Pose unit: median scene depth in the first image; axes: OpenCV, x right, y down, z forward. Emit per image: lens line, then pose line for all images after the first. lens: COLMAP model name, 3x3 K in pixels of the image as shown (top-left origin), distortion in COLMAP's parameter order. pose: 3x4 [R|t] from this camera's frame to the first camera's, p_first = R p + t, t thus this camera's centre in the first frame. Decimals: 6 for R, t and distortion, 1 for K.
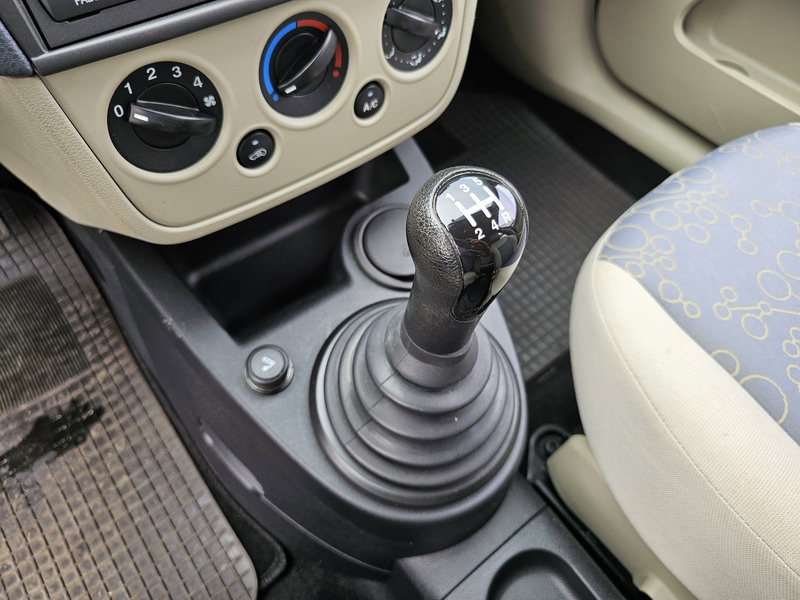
lens RADIAL K [[558.1, 0, 391.5], [0, 558.1, 284.1], [0, 0, 1]] dist [-0.023114, -0.001449]
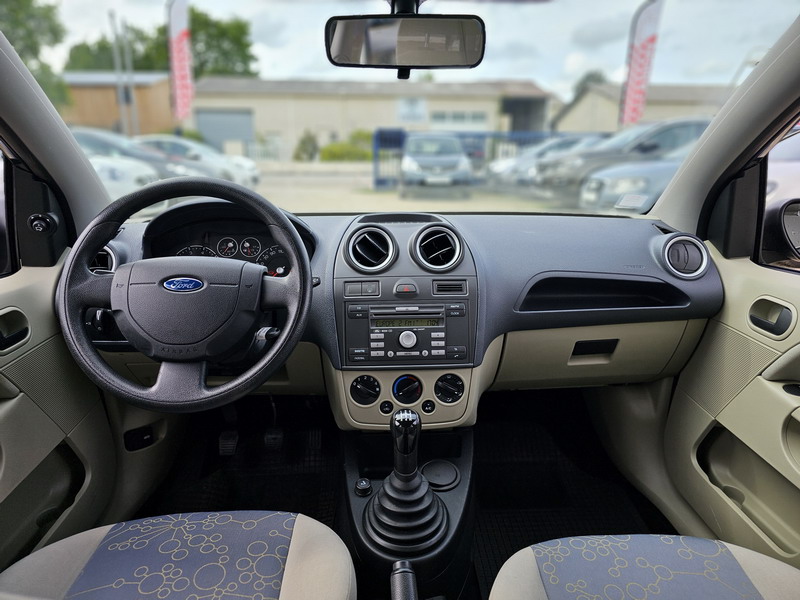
lens RADIAL K [[549.5, 0, 413.3], [0, 549.5, 308.7], [0, 0, 1]] dist [0.026474, -0.024565]
pose [[0.825943, 0.113951, -0.552117, 1.561603], [-0.436356, 0.749313, -0.498120, 0.843912], [0.356948, 0.652338, 0.668613, -1.466654]]
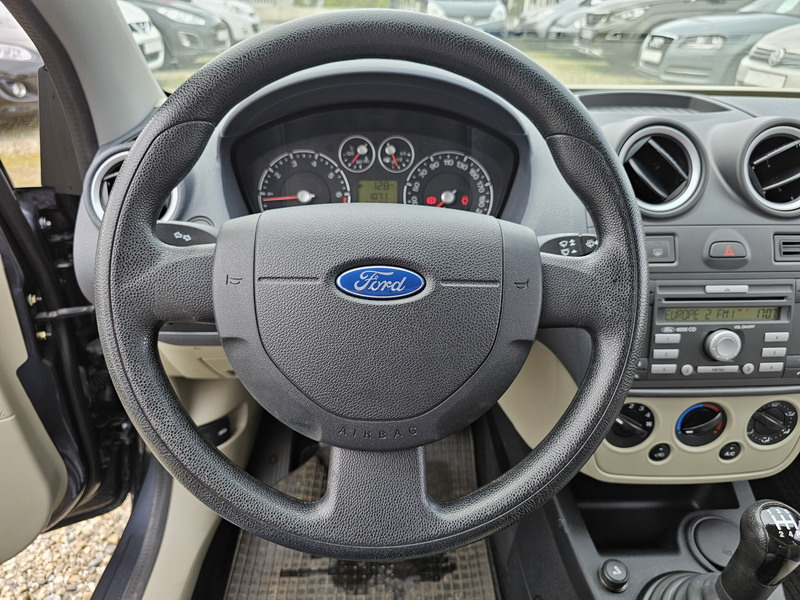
lens RADIAL K [[549.5, 0, 404.1], [0, 549.5, 306.1], [0, 0, 1]] dist [0.026474, -0.024565]
pose [[0.816346, 0.250697, -0.520317, -0.089546], [-0.454361, 0.834921, -0.310586, 0.321190], [0.356561, 0.489957, 0.795491, -1.056172]]
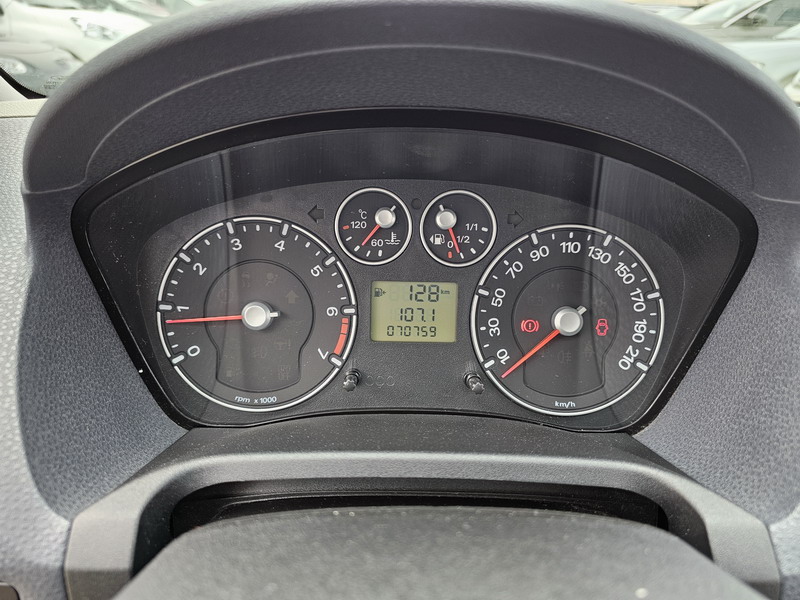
lens RADIAL K [[549.5, 0, 404.8], [0, 549.5, 306.4], [0, 0, 1]] dist [0.026474, -0.024565]
pose [[0.803123, 0.250166, -0.540751, -0.841523], [-0.478888, 0.811010, -0.336050, -0.296315], [0.354486, 0.528848, 0.771142, -0.411102]]
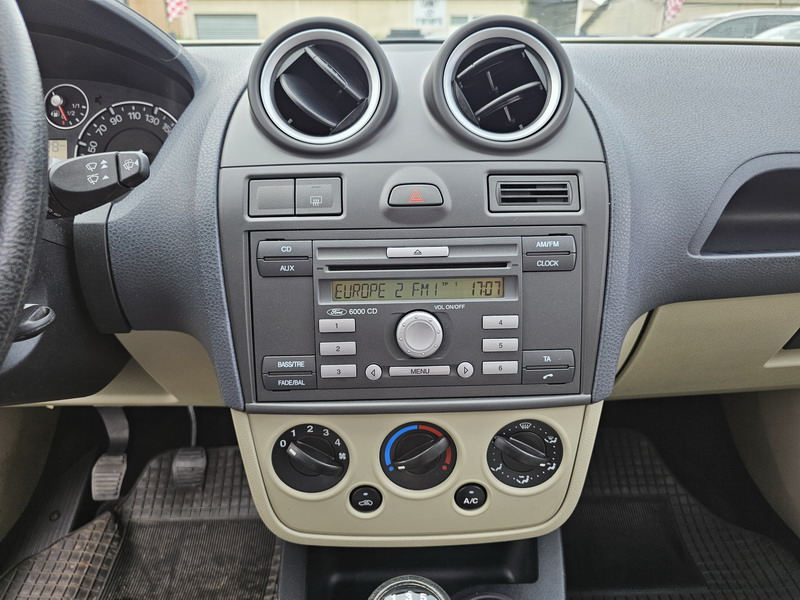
lens RADIAL K [[549.5, 0, 404.2], [0, 549.5, 304.7], [0, 0, 1]] dist [0.026474, -0.024565]
pose [[0.801797, 0.187663, -0.567365, 0.468989], [-0.456177, 0.805507, -0.378234, -0.149239], [0.386036, 0.562086, 0.731461, -0.191102]]
